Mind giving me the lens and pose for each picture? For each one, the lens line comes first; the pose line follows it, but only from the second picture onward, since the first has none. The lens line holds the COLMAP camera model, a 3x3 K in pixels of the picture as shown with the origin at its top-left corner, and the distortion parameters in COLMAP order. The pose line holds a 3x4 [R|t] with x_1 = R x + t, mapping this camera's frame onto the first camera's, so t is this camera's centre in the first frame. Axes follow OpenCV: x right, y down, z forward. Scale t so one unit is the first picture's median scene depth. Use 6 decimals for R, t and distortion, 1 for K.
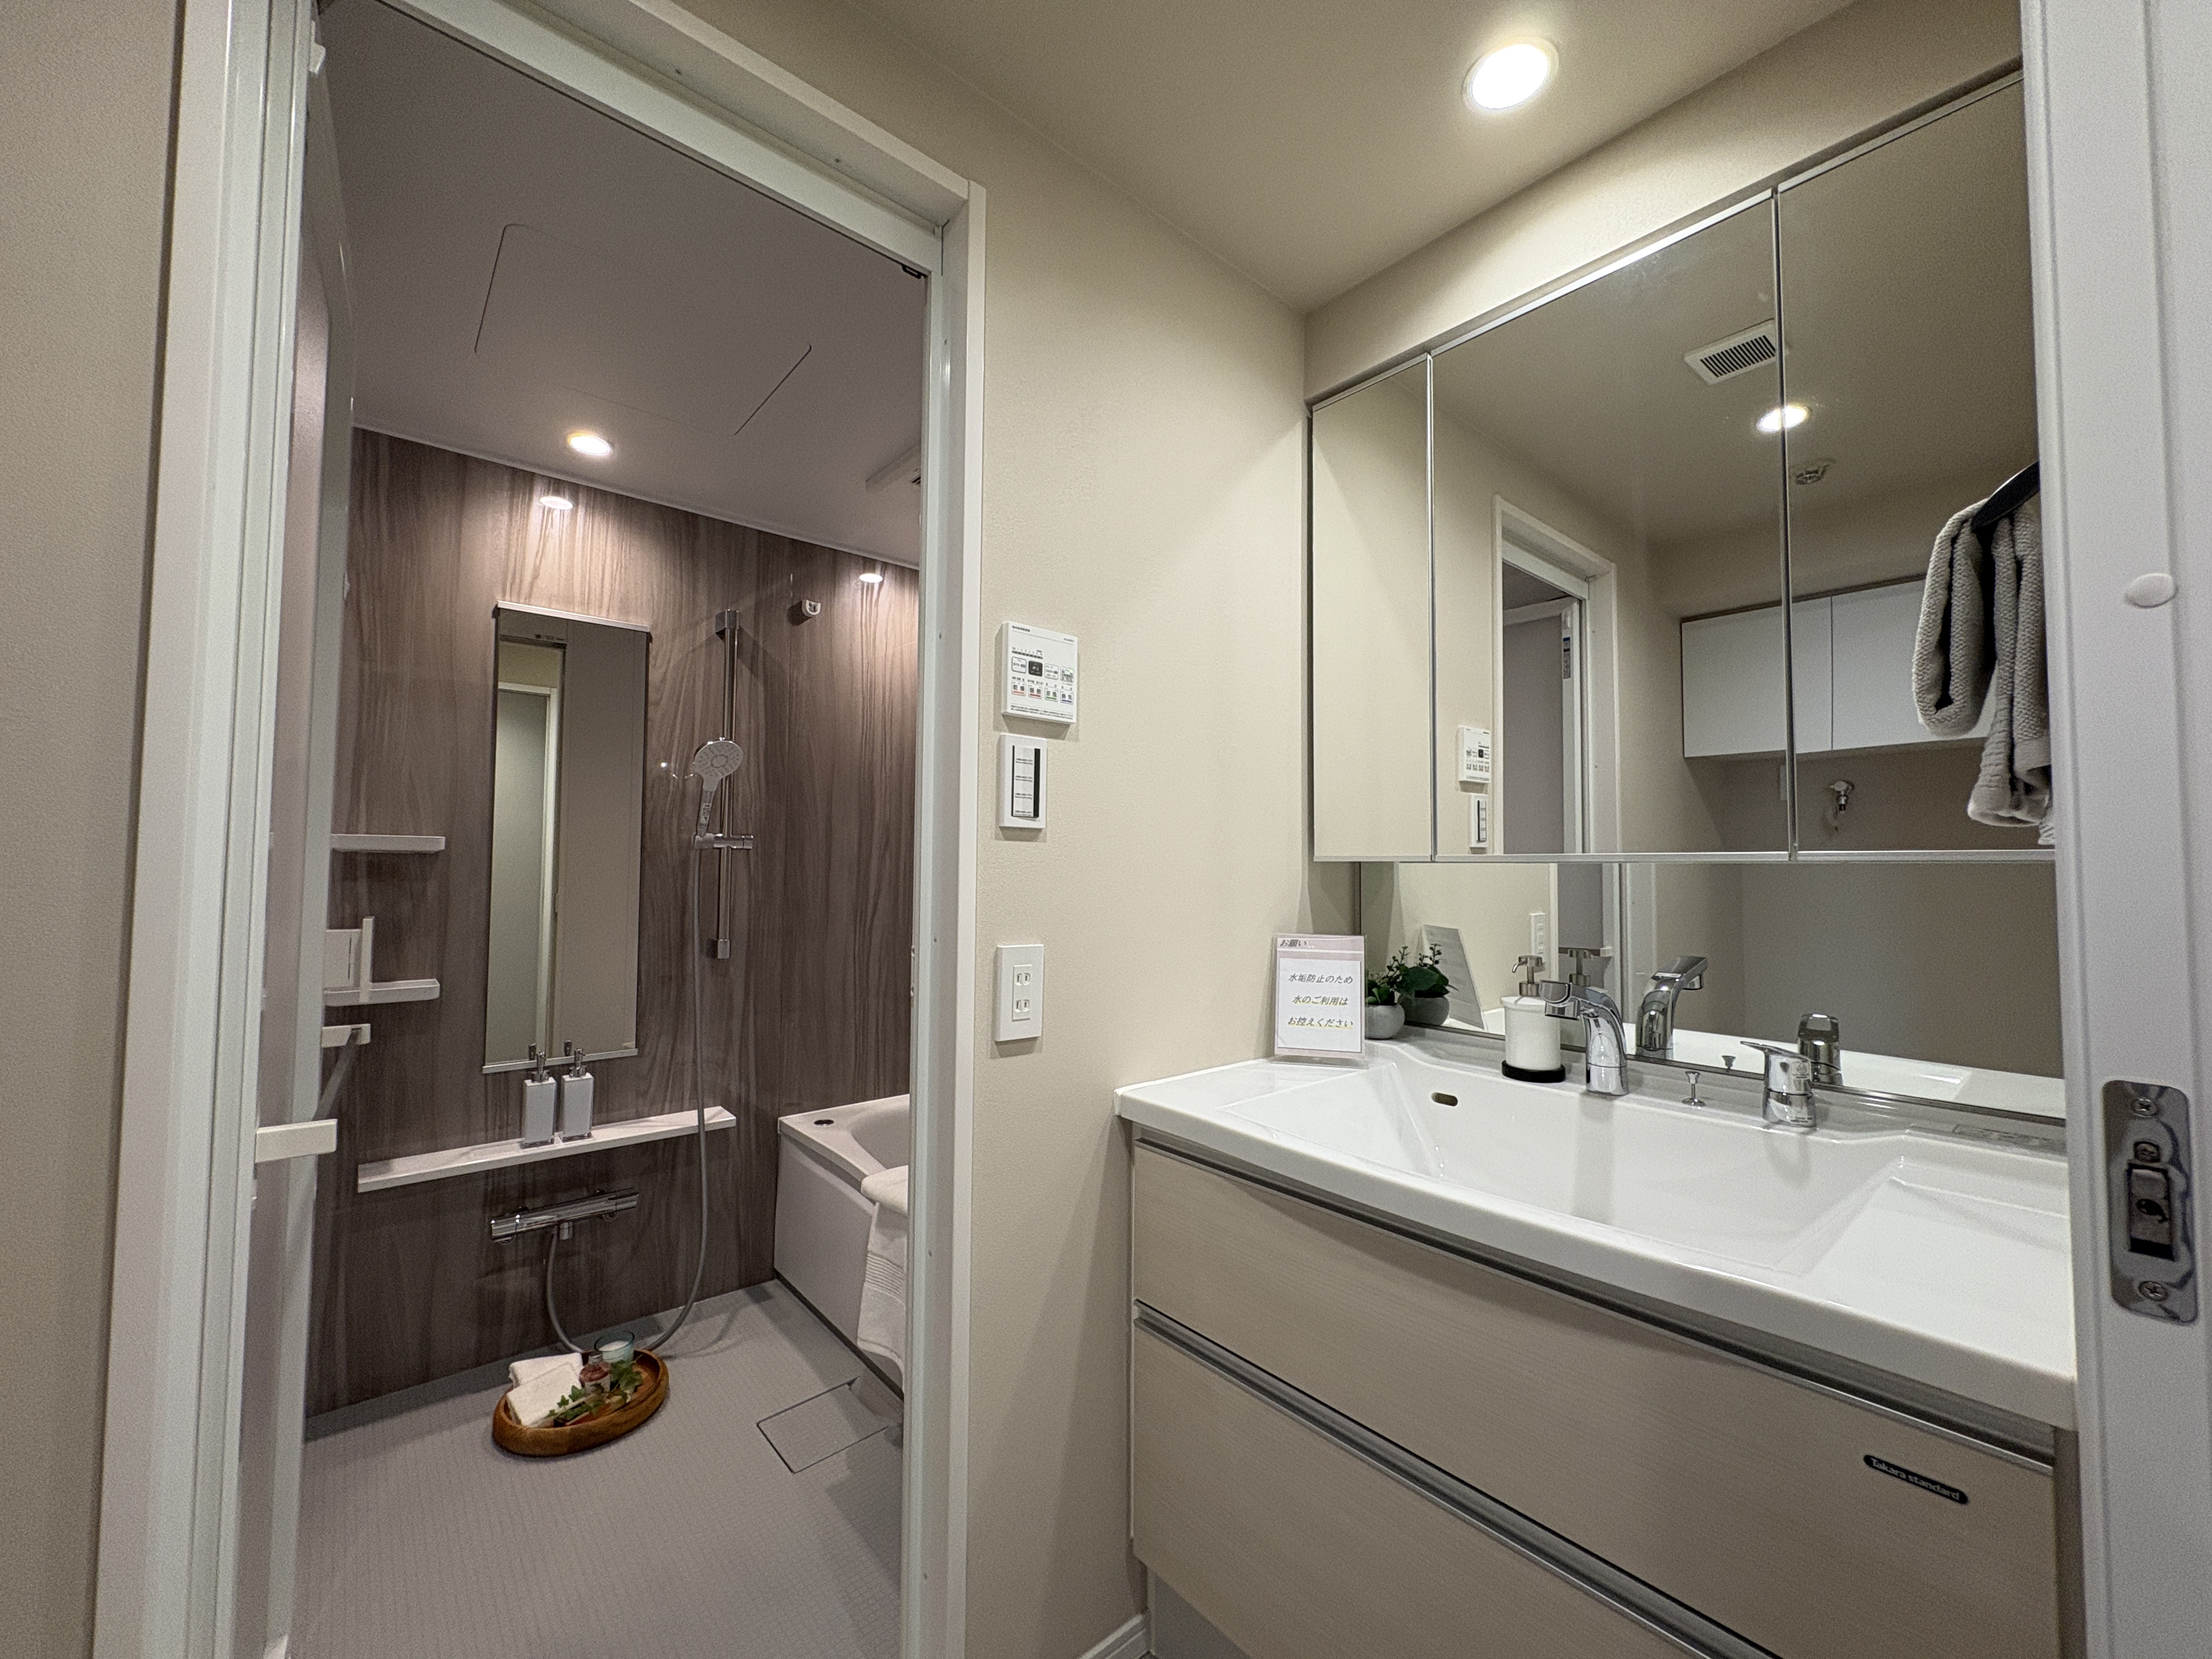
lens RADIAL K [[882.8, 0, 1105.5], [0, 882.8, 829.9], [0, 0, 1]] dist [0.002549, 0.000301]
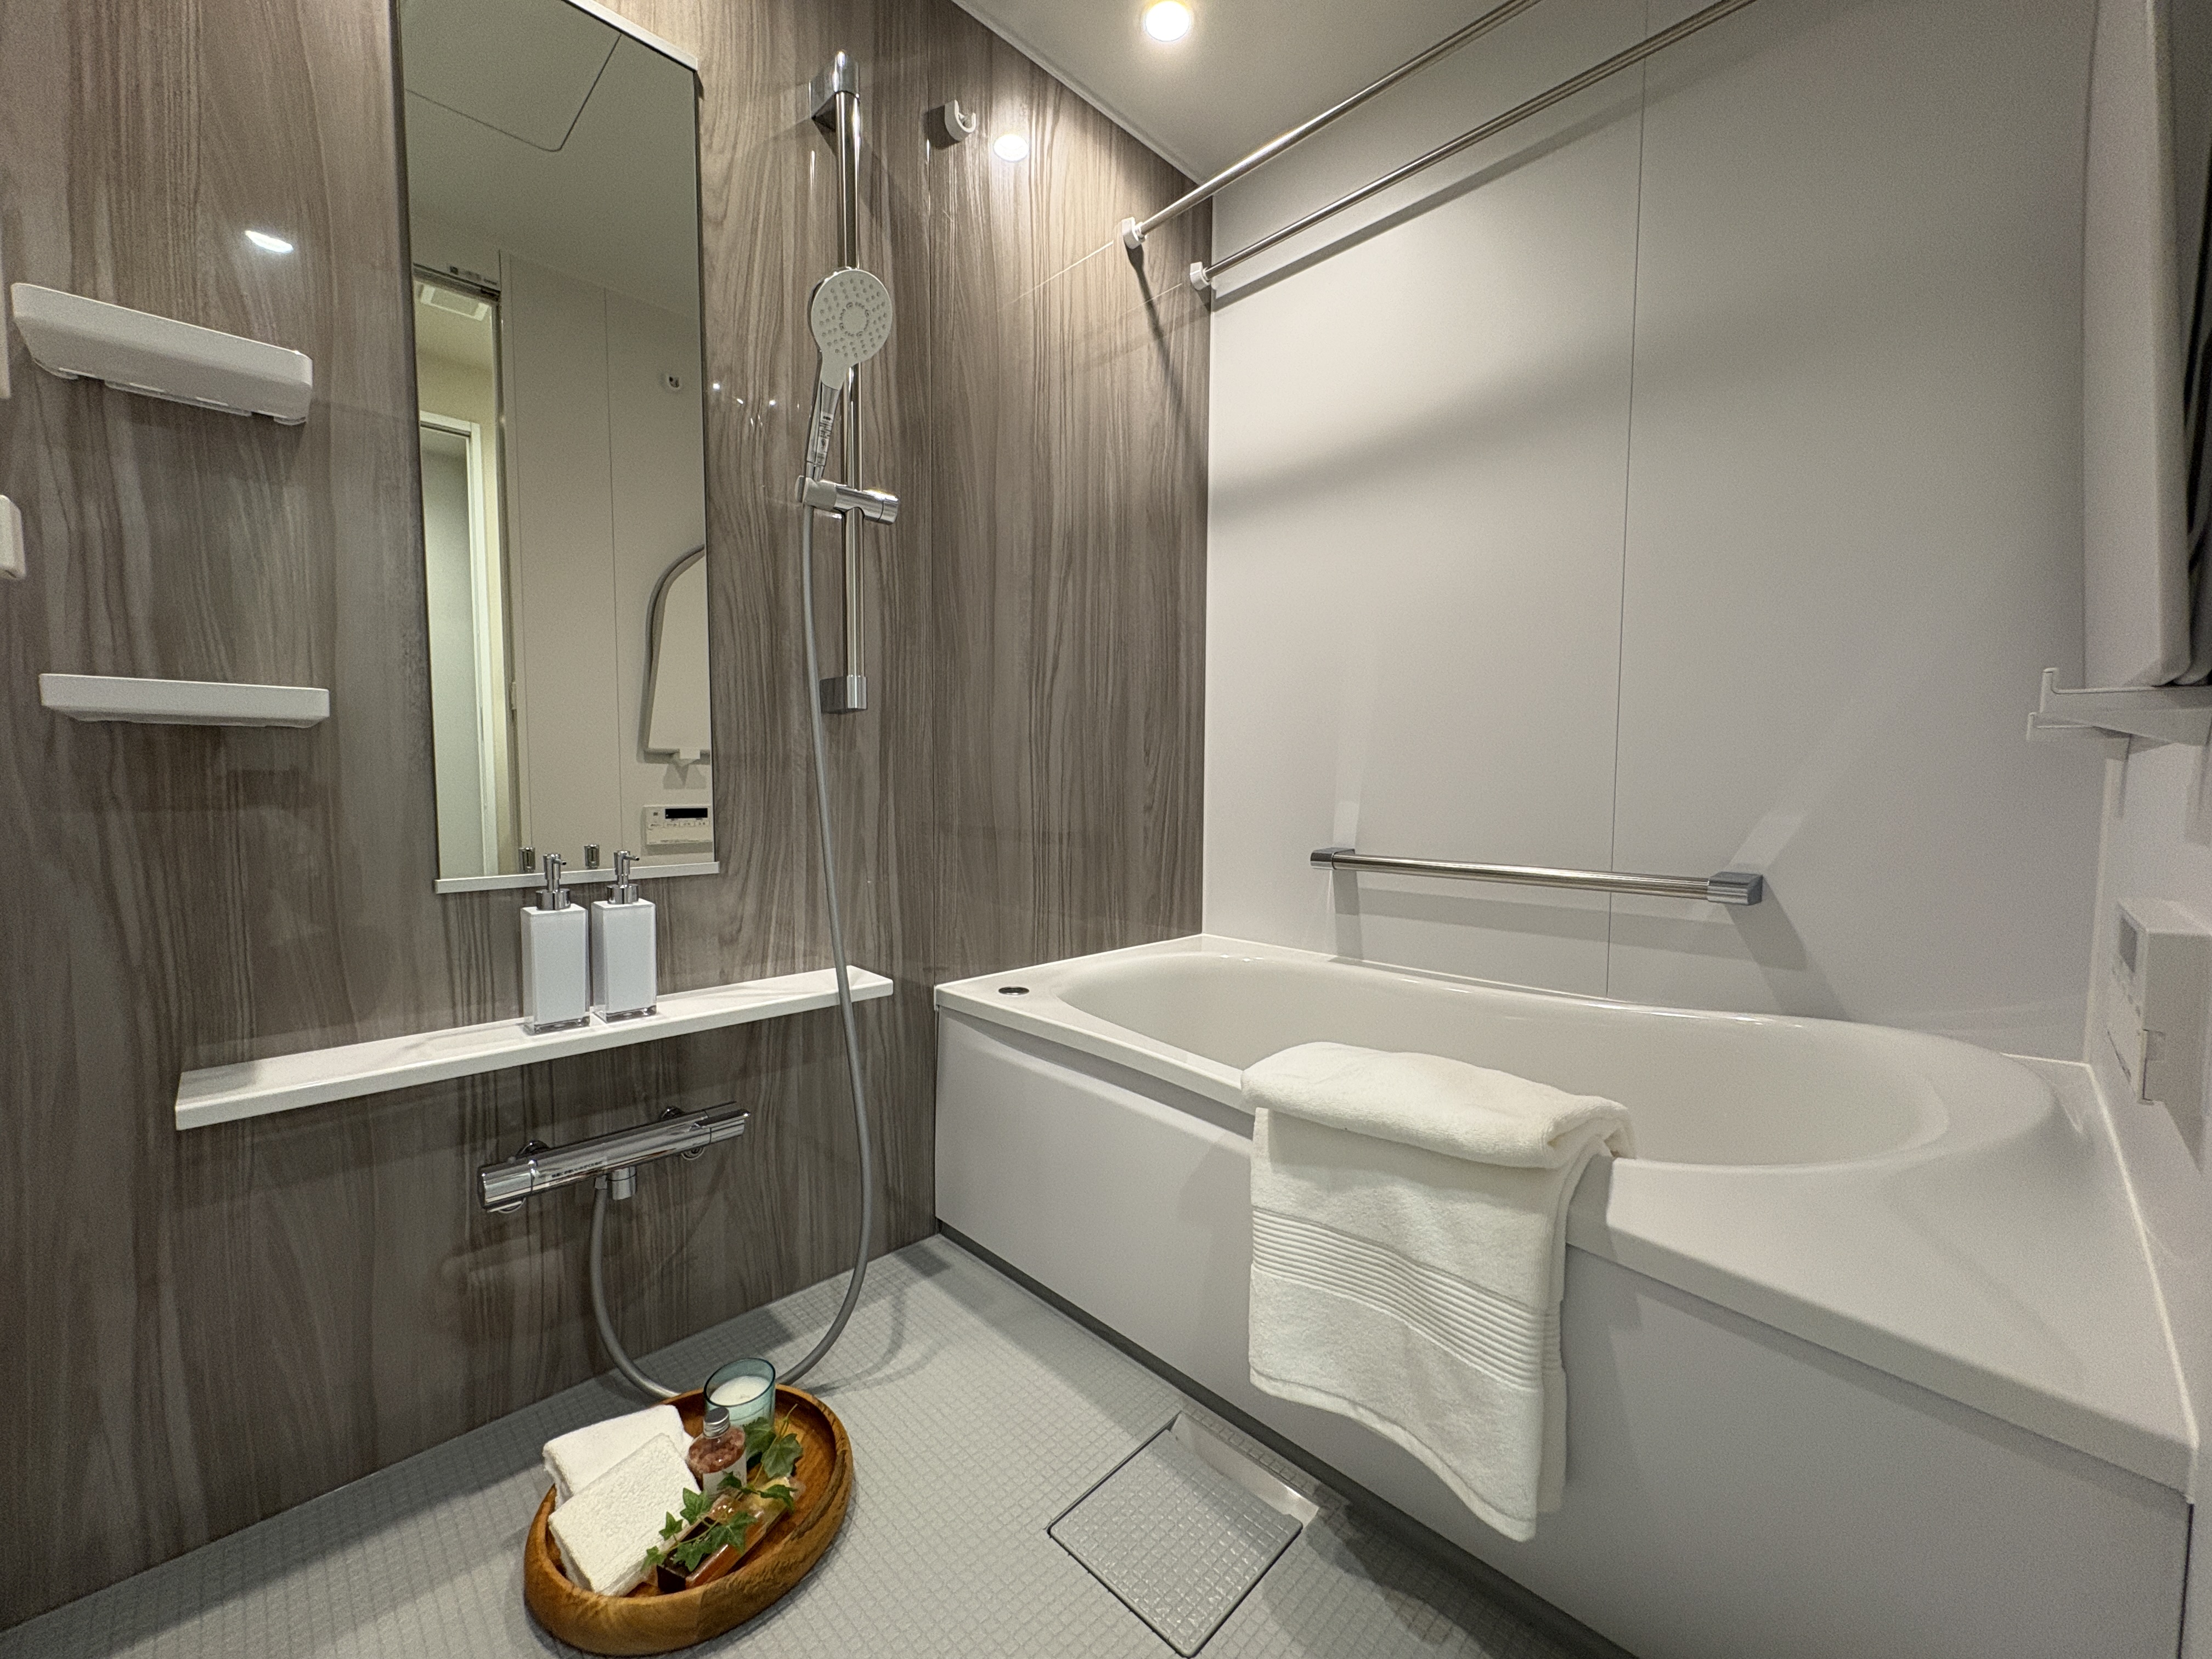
lens RADIAL K [[882.8, 0, 1107.5], [0, 882.8, 829.8], [0, 0, 1]] dist [0.002549, 0.000301]
pose [[0.997526, -0.008329, 0.069806, -0.344459], [0.001125, 0.994720, 0.102617, 0.181362], [-0.070292, -0.102284, 0.992269, 0.458478]]
